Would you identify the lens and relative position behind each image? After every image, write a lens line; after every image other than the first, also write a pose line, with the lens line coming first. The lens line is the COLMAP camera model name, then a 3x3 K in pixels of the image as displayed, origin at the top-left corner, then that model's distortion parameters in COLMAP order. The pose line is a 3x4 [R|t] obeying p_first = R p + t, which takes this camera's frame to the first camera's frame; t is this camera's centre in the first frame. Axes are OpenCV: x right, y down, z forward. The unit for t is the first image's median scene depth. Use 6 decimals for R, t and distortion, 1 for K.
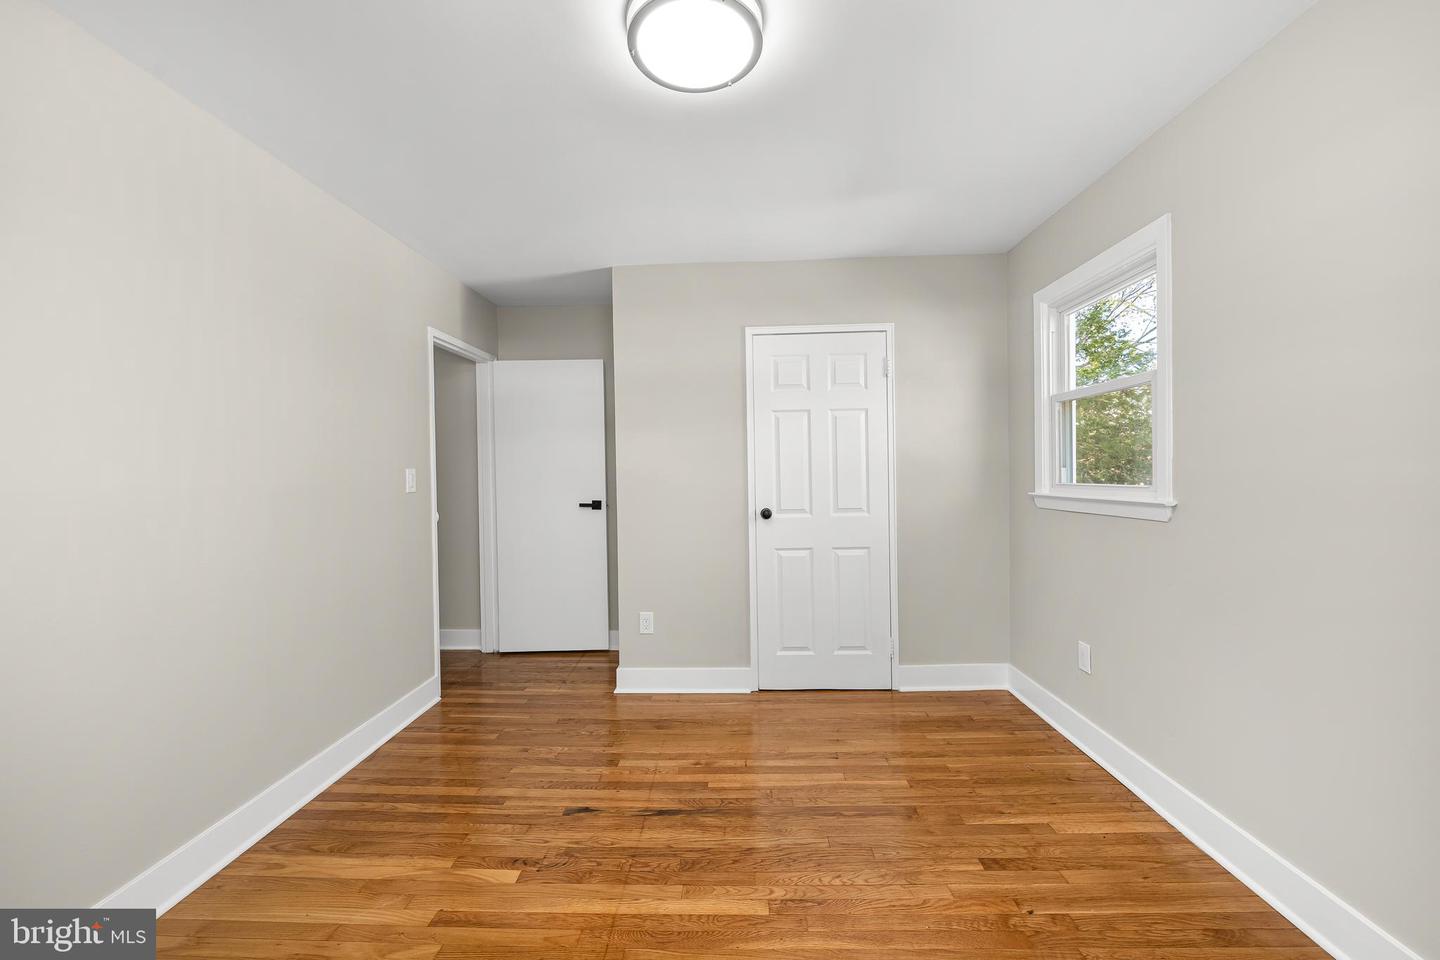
lens RADIAL K [[580.8, 0, 721.6], [0, 580.8, 476.4], [0, 0, 1]] dist [0.005331, 0.000390]
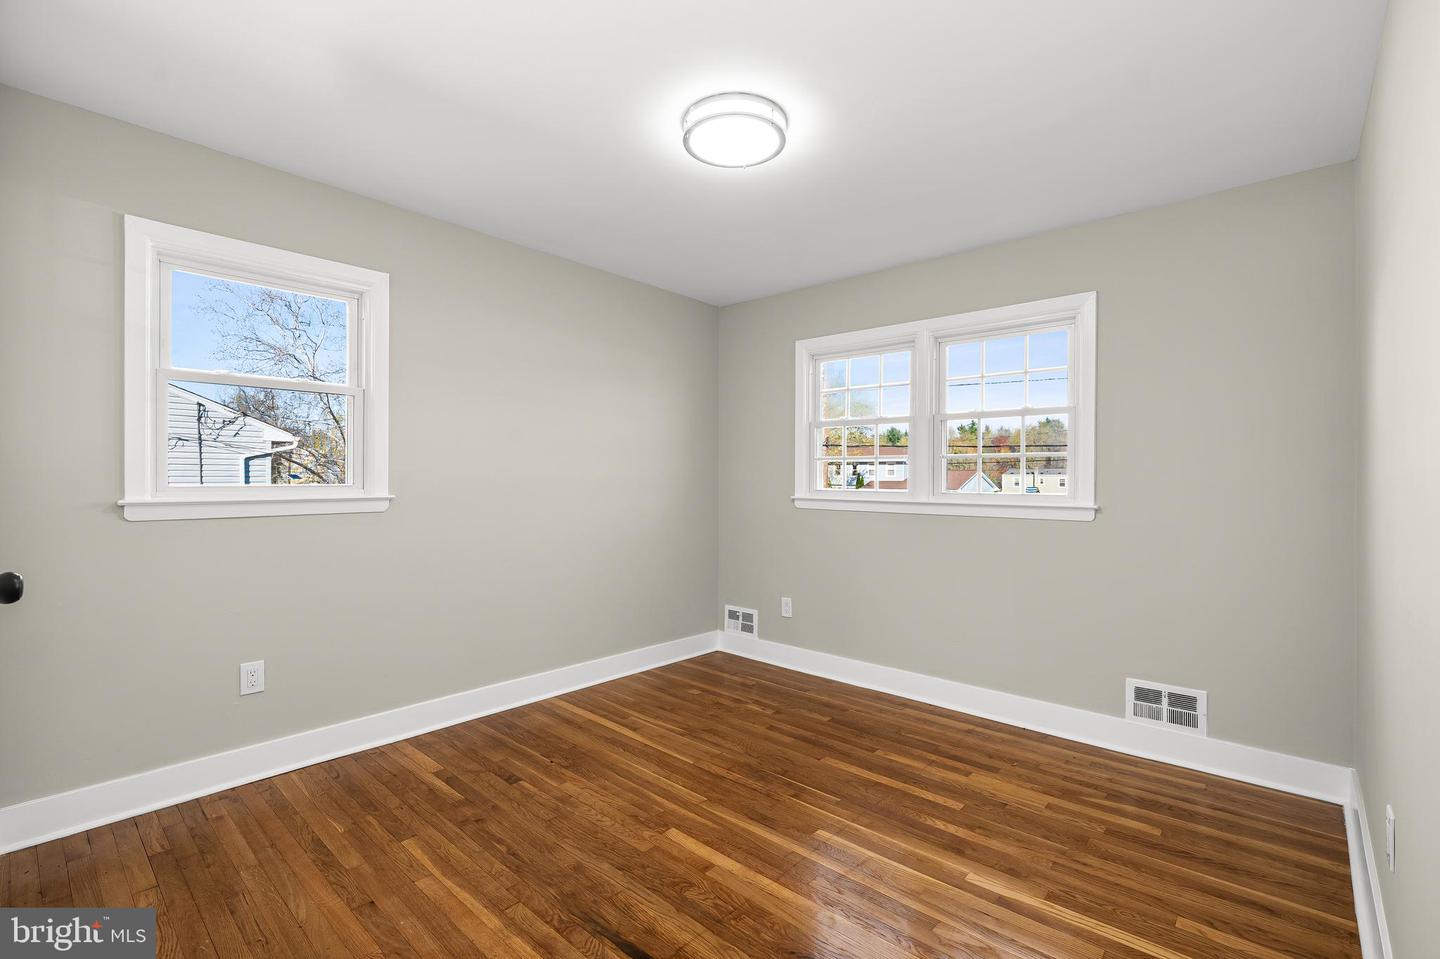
lens RADIAL K [[634.6, 0, 721.4], [0, 634.6, 472.8], [0, 0, 1]] dist [0.000109, 0.000160]
pose [[-0.768301, 0.015493, 0.639902, -0.698864], [0.012697, 0.999879, -0.008963, 0.013249], [-0.639963, 0.001239, -0.768404, 1.585896]]
